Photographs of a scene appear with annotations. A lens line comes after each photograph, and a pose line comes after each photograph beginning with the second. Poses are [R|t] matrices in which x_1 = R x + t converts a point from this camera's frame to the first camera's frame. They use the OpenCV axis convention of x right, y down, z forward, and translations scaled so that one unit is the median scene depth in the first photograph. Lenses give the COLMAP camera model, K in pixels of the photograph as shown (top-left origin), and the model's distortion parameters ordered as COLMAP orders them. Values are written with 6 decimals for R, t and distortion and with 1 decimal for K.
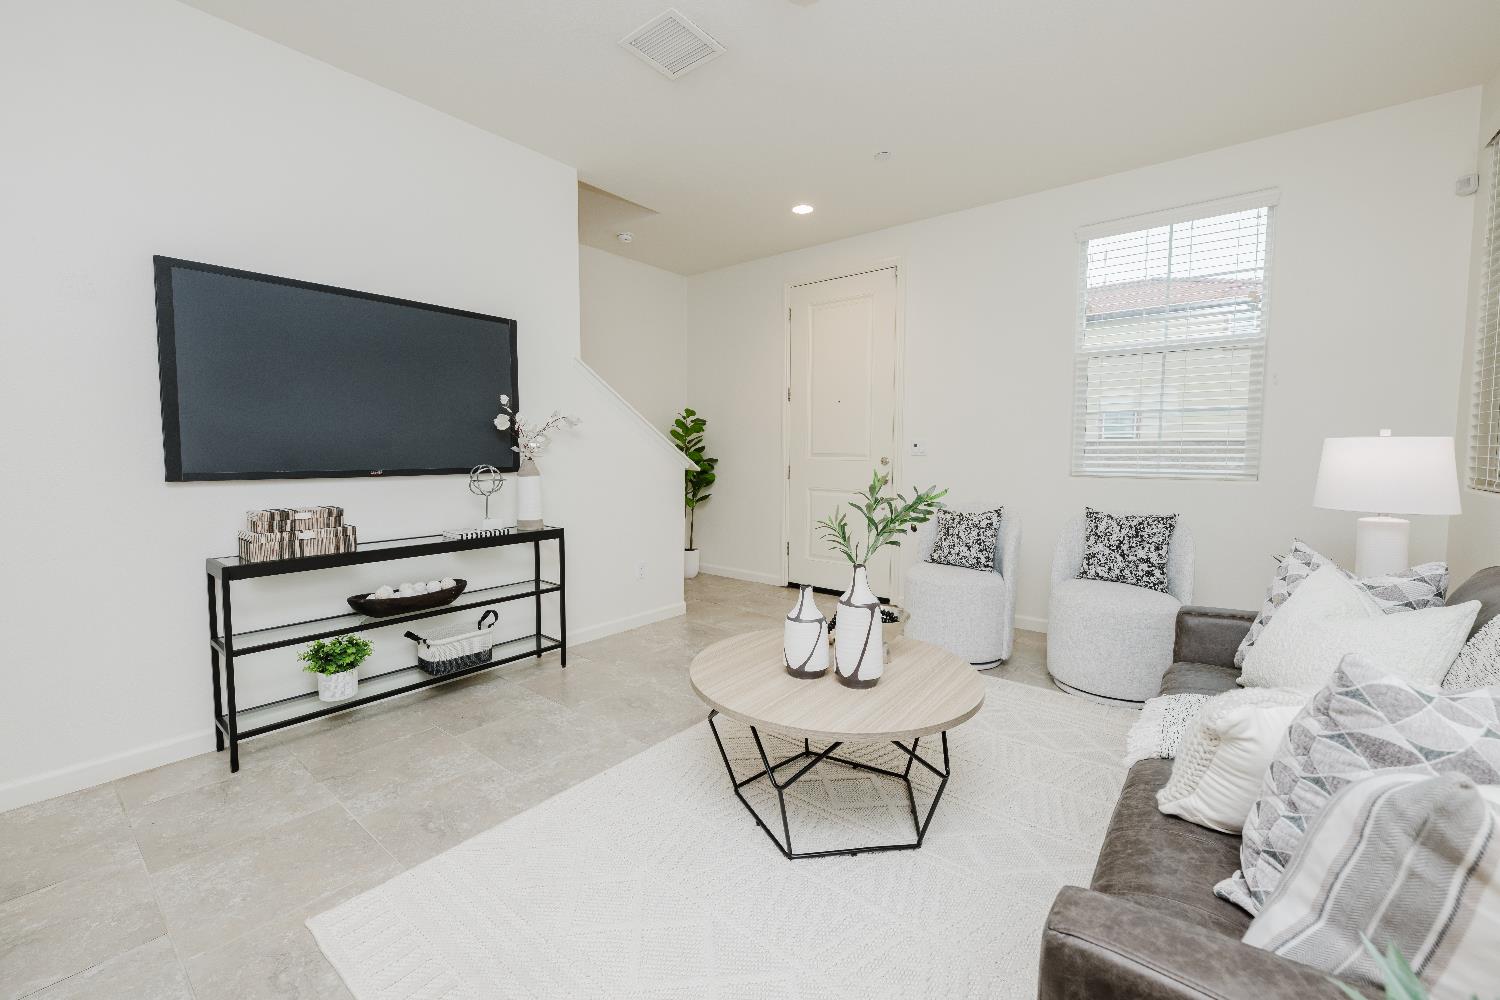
lens RADIAL K [[620.7, 0, 745.6], [0, 620.7, 490.6], [0, 0, 1]] dist [0.000327, -0.000303]
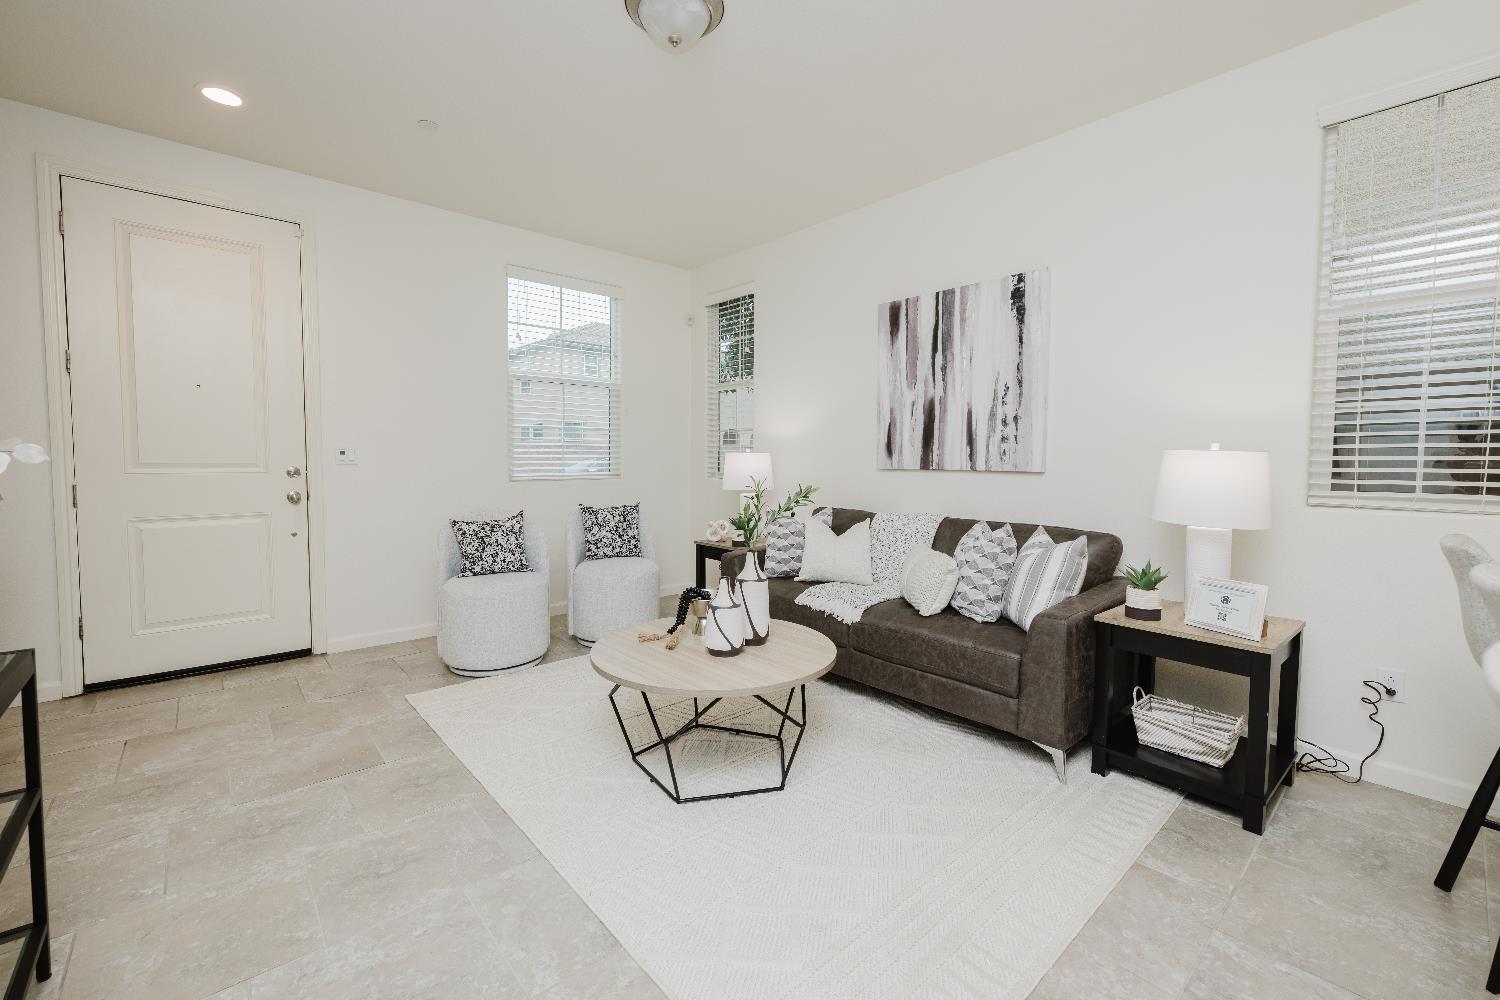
lens RADIAL K [[620.7, 0, 745.6], [0, 620.7, 490.6], [0, 0, 1]] dist [0.000327, -0.000303]
pose [[0.165205, -0.053478, 0.984808, -0.622432], [0.061164, 0.997162, 0.043889, -0.034960], [-0.984361, 0.052984, 0.168007, 0.454702]]
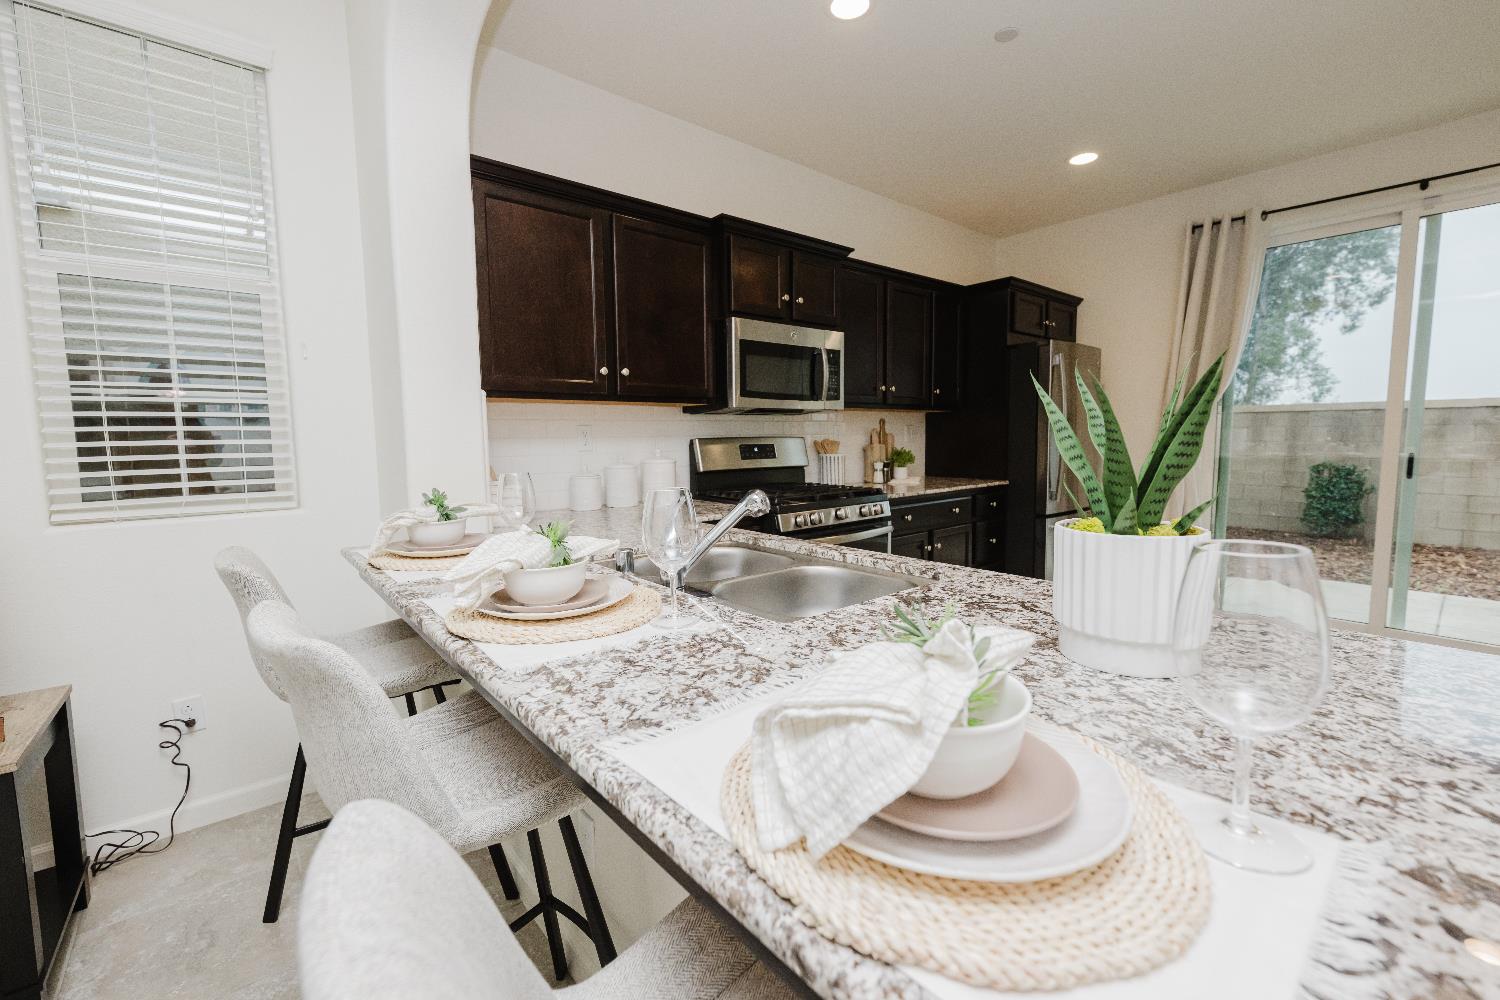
lens RADIAL K [[624.3, 0, 743.9], [0, 624.3, 492.2], [0, 0, 1]] dist [-0.000149, -0.000164]
pose [[-0.982187, -0.007597, 0.187751, -0.483256], [0.022125, 0.987557, 0.155700, -0.044737], [-0.186597, 0.157080, -0.969798, 0.333352]]
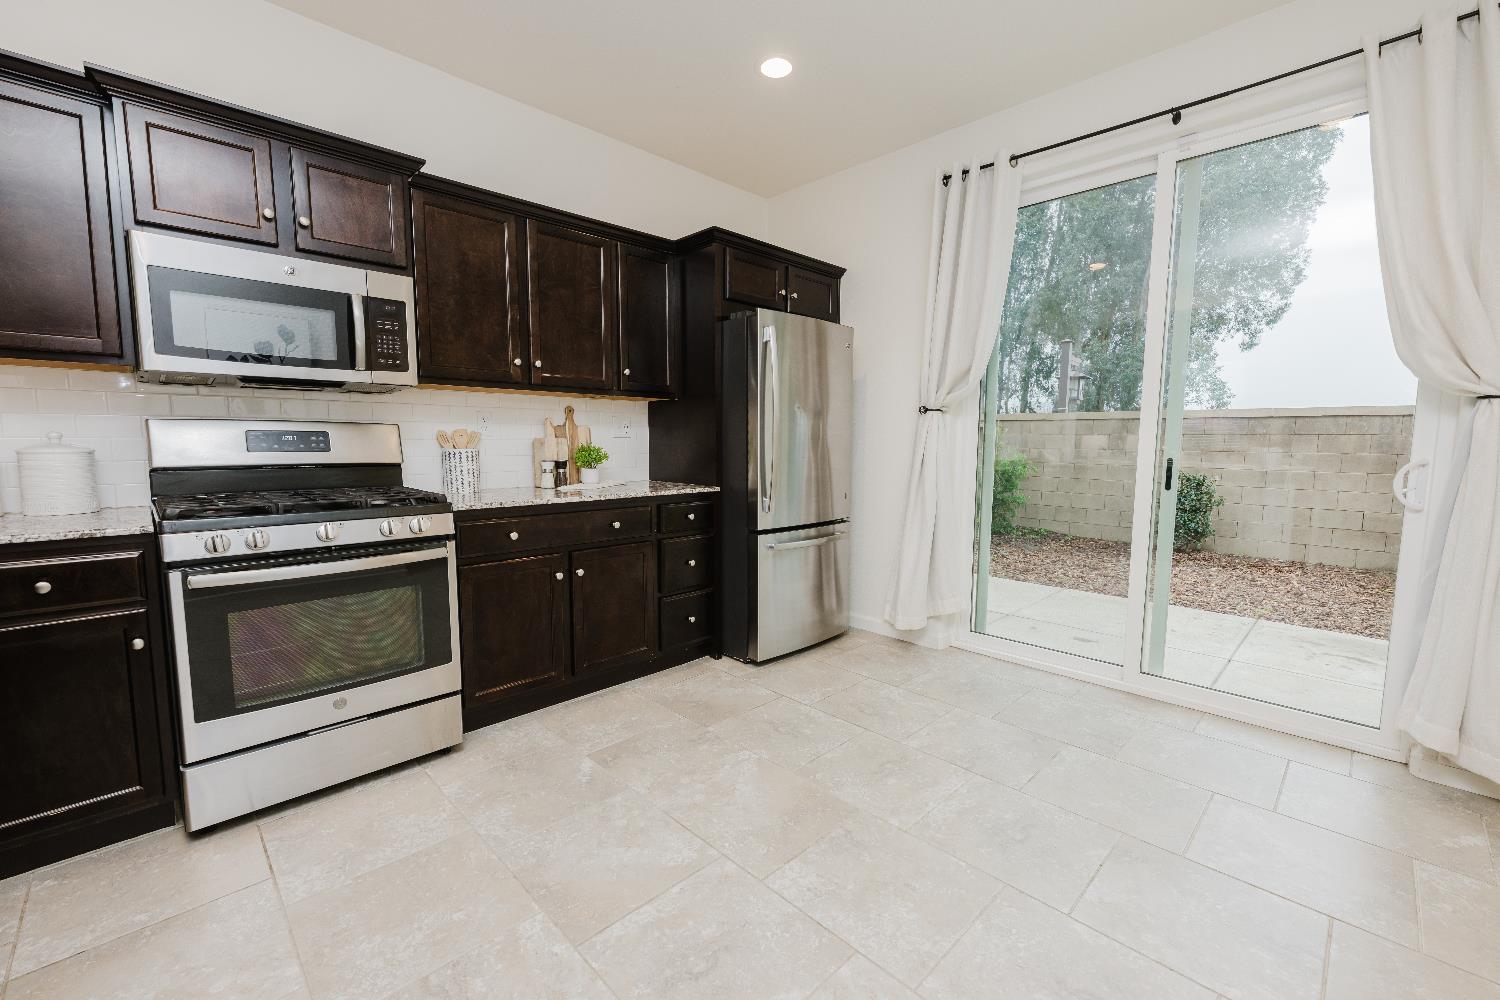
lens RADIAL K [[620.0, 0, 751.2], [0, 620.0, 501.2], [0, 0, 1]] dist [0.001750, 0.000043]
pose [[-0.994013, -0.018781, 0.107633, -0.920398], [-0.000931, 0.986536, 0.163539, -0.000687], [-0.109255, 0.162460, -0.980648, -0.008521]]
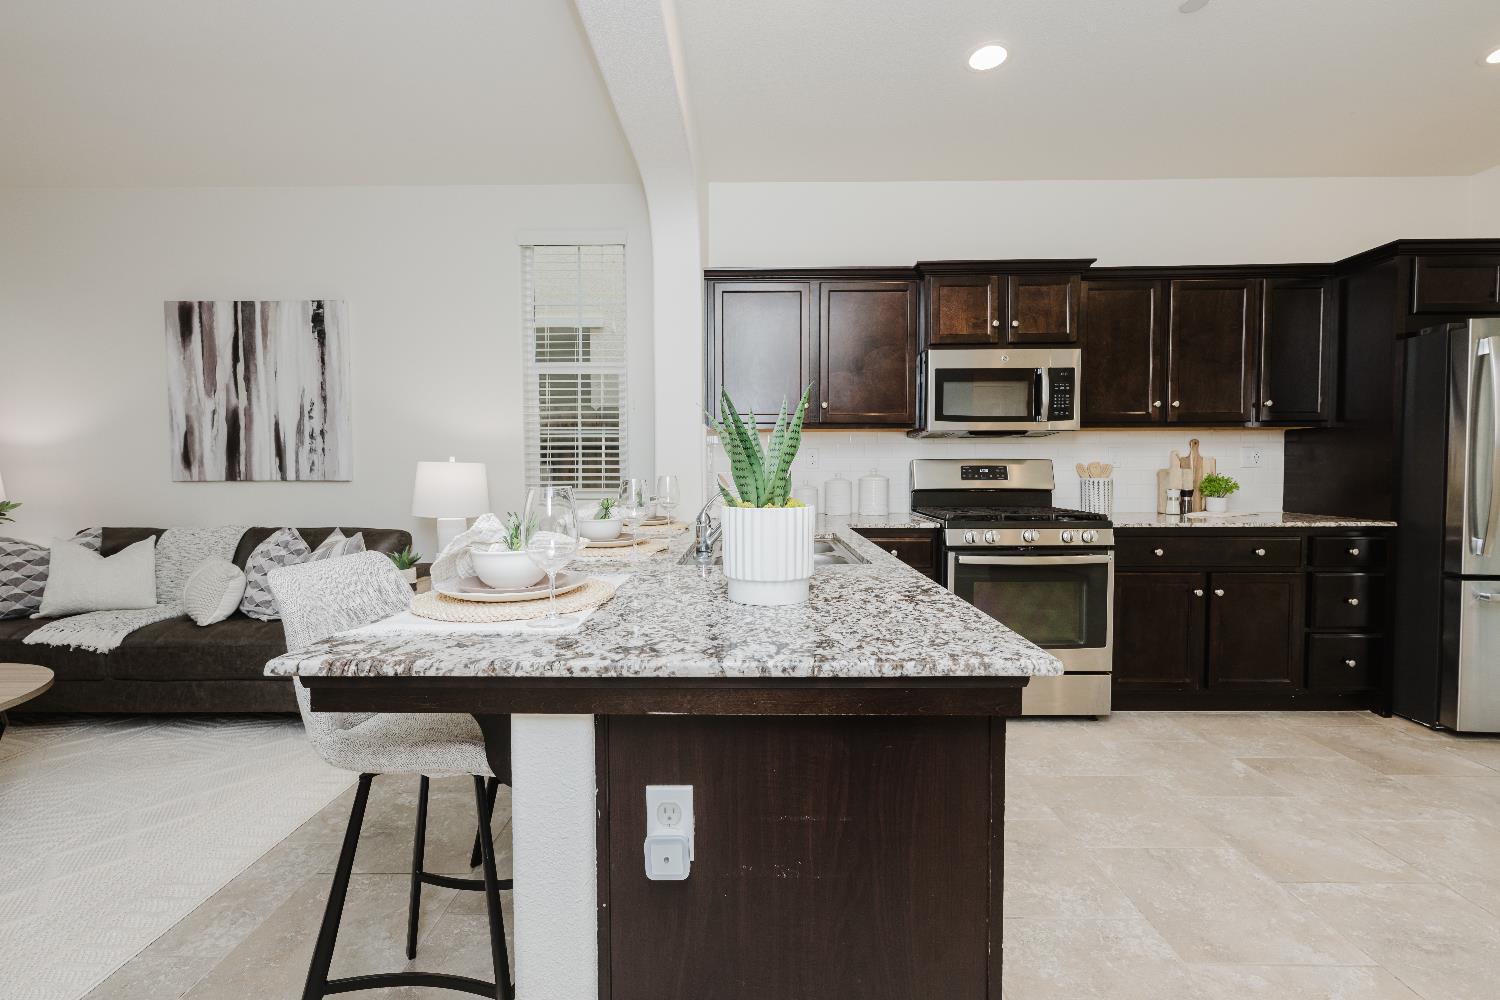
lens RADIAL K [[624.3, 0, 743.9], [0, 624.3, 492.2], [0, 0, 1]] dist [-0.000149, -0.000164]
pose [[-0.619698, -0.031522, 0.784207, -0.883746], [0.053068, 0.995223, 0.081940, -0.025776], [-0.783044, 0.092395, -0.615065, 0.294537]]
